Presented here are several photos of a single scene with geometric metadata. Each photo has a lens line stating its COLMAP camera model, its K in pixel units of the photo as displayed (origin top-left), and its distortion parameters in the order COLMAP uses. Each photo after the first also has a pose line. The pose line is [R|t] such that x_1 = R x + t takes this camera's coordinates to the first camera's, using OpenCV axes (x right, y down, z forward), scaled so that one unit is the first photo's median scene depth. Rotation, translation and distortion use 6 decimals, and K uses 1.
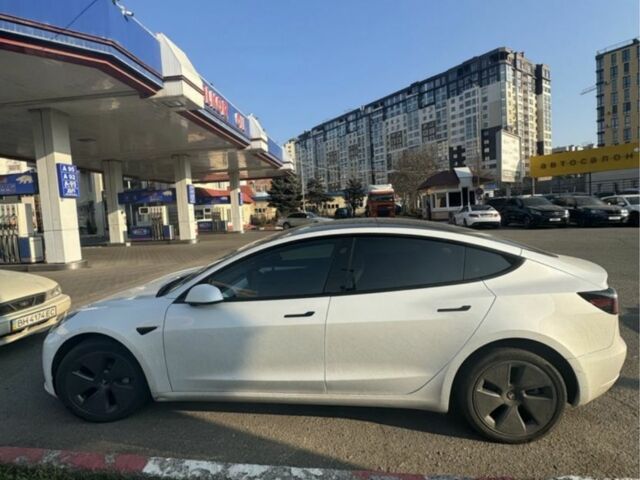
lens RADIAL K [[336.0, 0, 320.1], [0, 336.0, 225.5], [0, 0, 1]] dist [-0.000776, 0.000345]
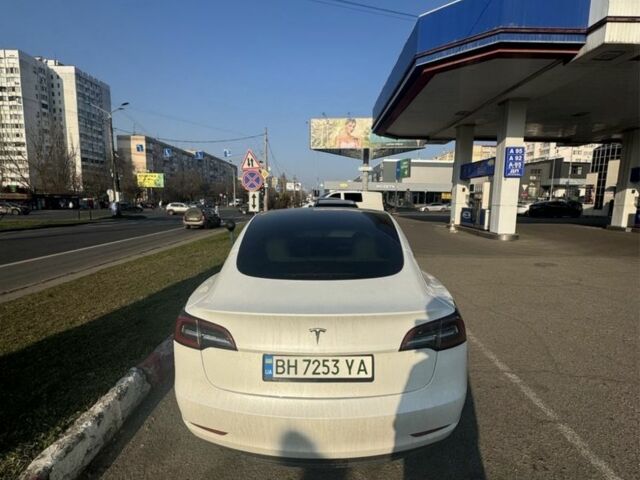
lens RADIAL K [[339.3, 0, 320.0], [0, 339.3, 240.0], [0, 0, 1]] dist [-0.000977, 0.000635]
pose [[0.095275, 0.171572, -0.980554, 0.195696], [-0.057960, 0.984320, 0.166599, -0.016006], [0.993762, 0.040960, 0.103725, 0.143516]]
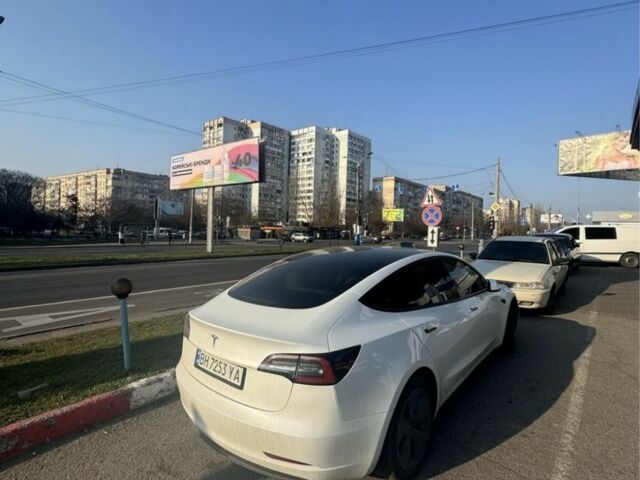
lens RADIAL K [[336.0, 0, 320.1], [0, 336.0, 225.5], [0, 0, 1]] dist [-0.000776, 0.000345]
pose [[-0.557251, 0.034041, -0.829646, 0.190437], [-0.025020, 0.998017, 0.057755, -0.024826], [0.829967, 0.052942, -0.555294, 0.240528]]
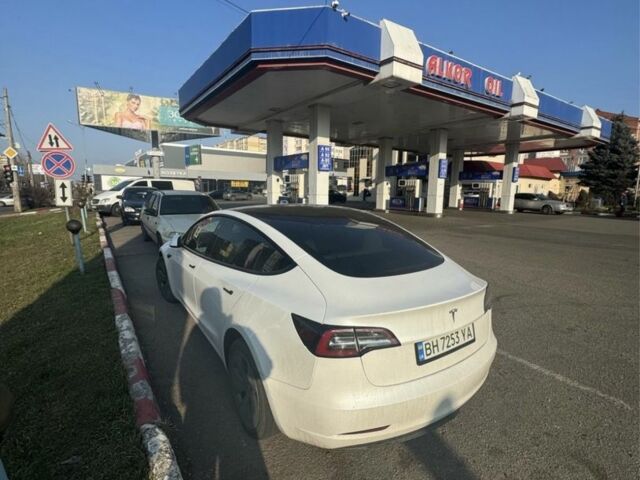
lens RADIAL K [[339.1, 0, 321.4], [0, 339.1, 234.6], [0, 0, 1]] dist [-0.001887, 0.000302]
pose [[0.650786, 0.161387, -0.741911, 0.164818], [-0.081482, 0.986350, 0.143085, -0.014570], [0.754877, -0.032665, 0.655053, 0.057679]]
